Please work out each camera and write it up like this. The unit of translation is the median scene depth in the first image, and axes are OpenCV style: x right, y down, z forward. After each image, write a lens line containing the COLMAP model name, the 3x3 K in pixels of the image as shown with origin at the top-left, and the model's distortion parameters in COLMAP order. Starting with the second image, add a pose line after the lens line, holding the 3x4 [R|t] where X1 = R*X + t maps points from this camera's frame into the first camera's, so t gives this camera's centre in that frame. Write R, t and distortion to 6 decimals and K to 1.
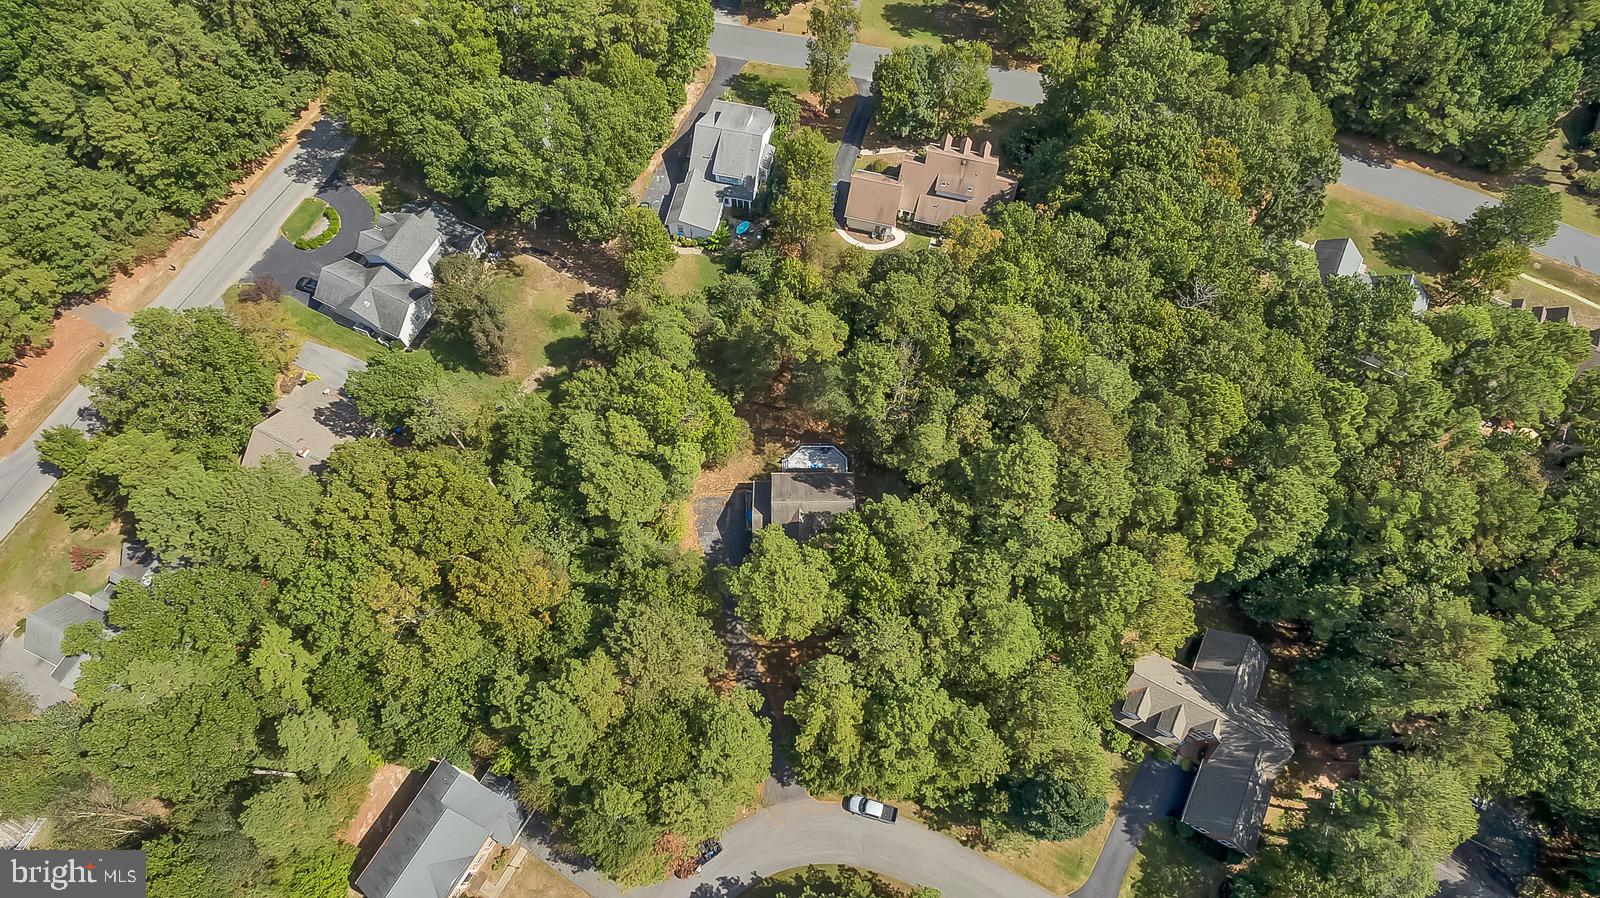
lens RADIAL K [[914.0, 0, 795.1], [0, 914.0, 447.4], [0, 0, 1]] dist [-0.002040, -0.001303]
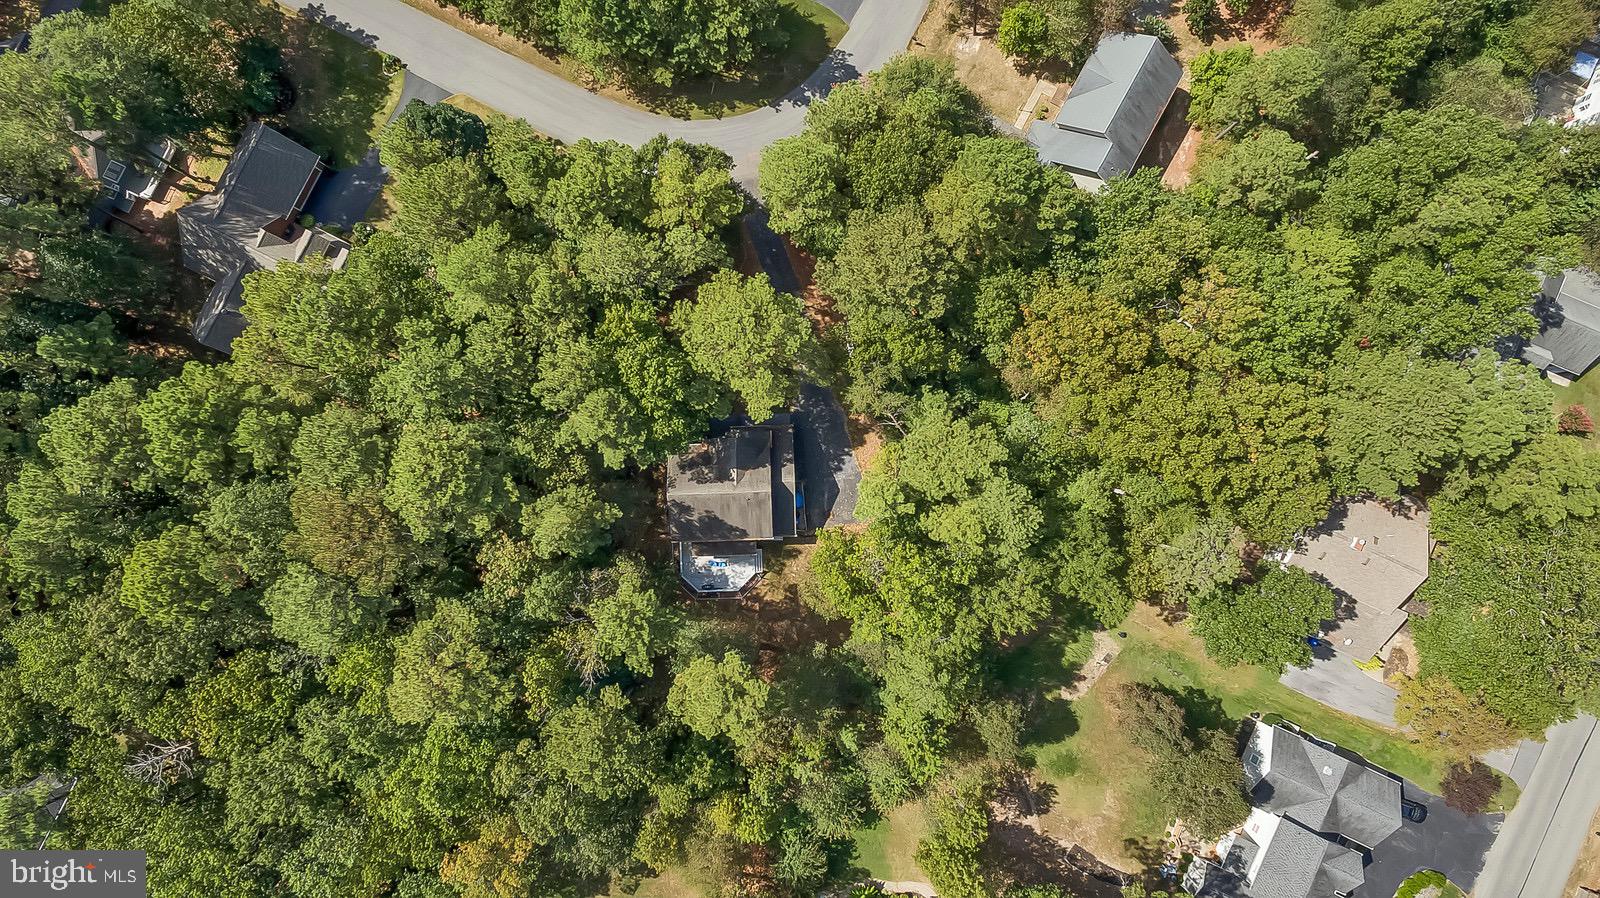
lens RADIAL K [[914.0, 0, 795.1], [0, 914.0, 447.4], [0, 0, 1]] dist [-0.002040, -0.001303]
pose [[-0.999414, 0.023655, -0.024721, -0.028438], [-0.031839, -0.907549, 0.418738, -0.241378], [-0.012530, 0.419280, 0.907770, 0.249566]]
